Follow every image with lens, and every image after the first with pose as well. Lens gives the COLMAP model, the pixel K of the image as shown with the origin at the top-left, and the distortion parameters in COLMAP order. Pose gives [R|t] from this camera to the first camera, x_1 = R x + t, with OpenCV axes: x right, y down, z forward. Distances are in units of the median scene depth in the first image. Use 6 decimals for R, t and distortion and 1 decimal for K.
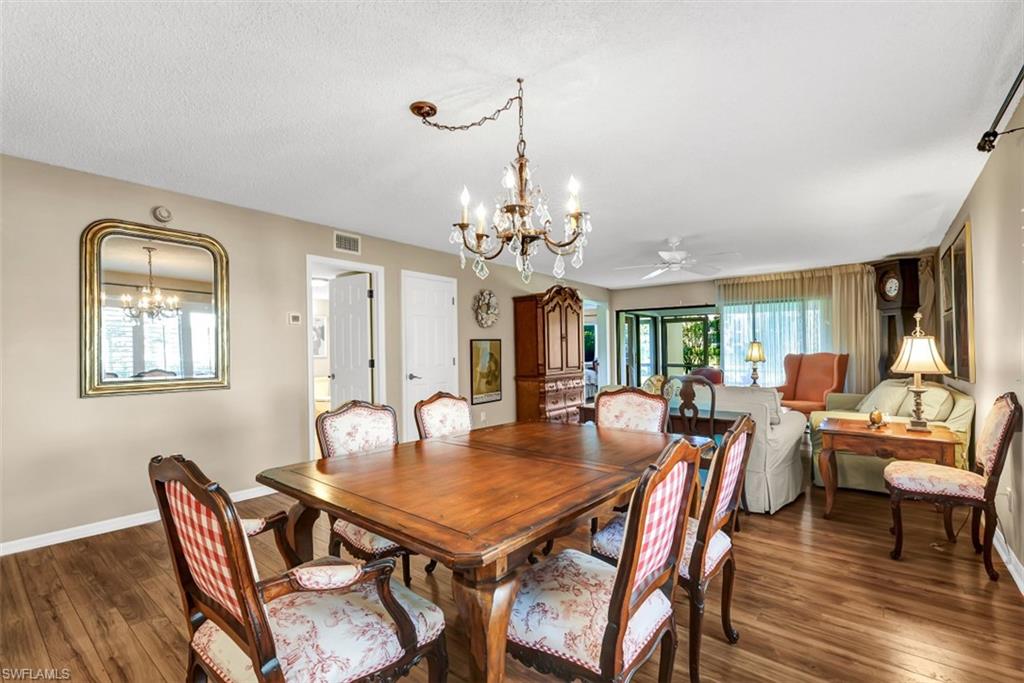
lens RADIAL K [[453.2, 0, 509.5], [0, 453.2, 347.3], [0, 0, 1]] dist [-0.000318, -0.000045]
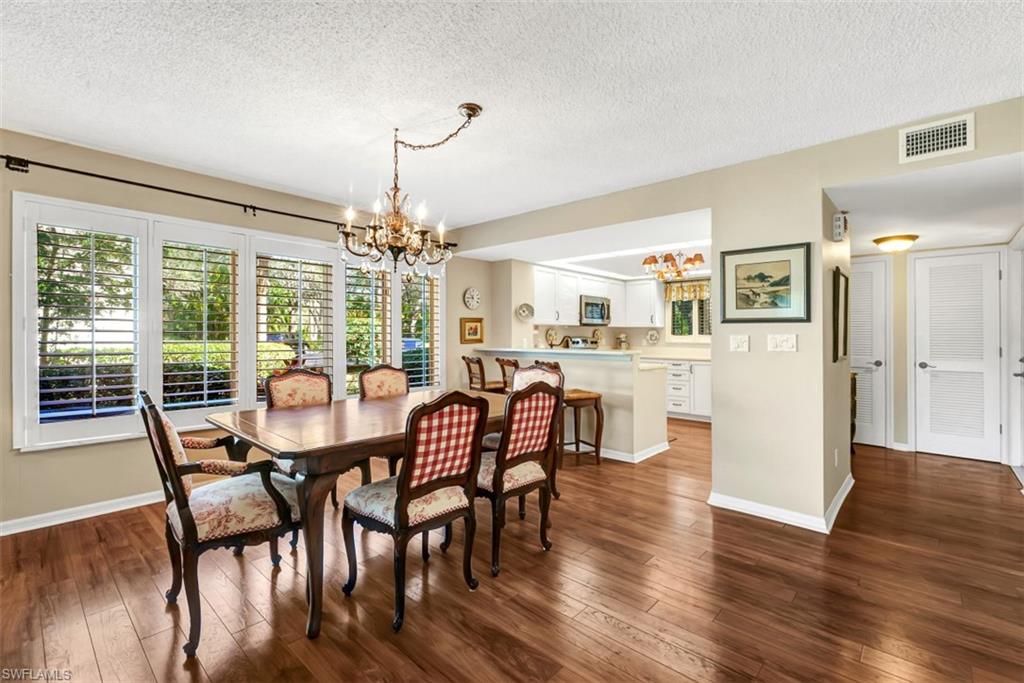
lens RADIAL K [[458.4, 0, 516.4], [0, 458.4, 337.3], [0, 0, 1]] dist [0.001406, 0.000094]
pose [[-0.998480, -0.001127, 0.055108, -0.122132], [-0.001275, 0.999996, -0.002653, 0.007799], [-0.055105, -0.002719, -0.998477, 0.712137]]
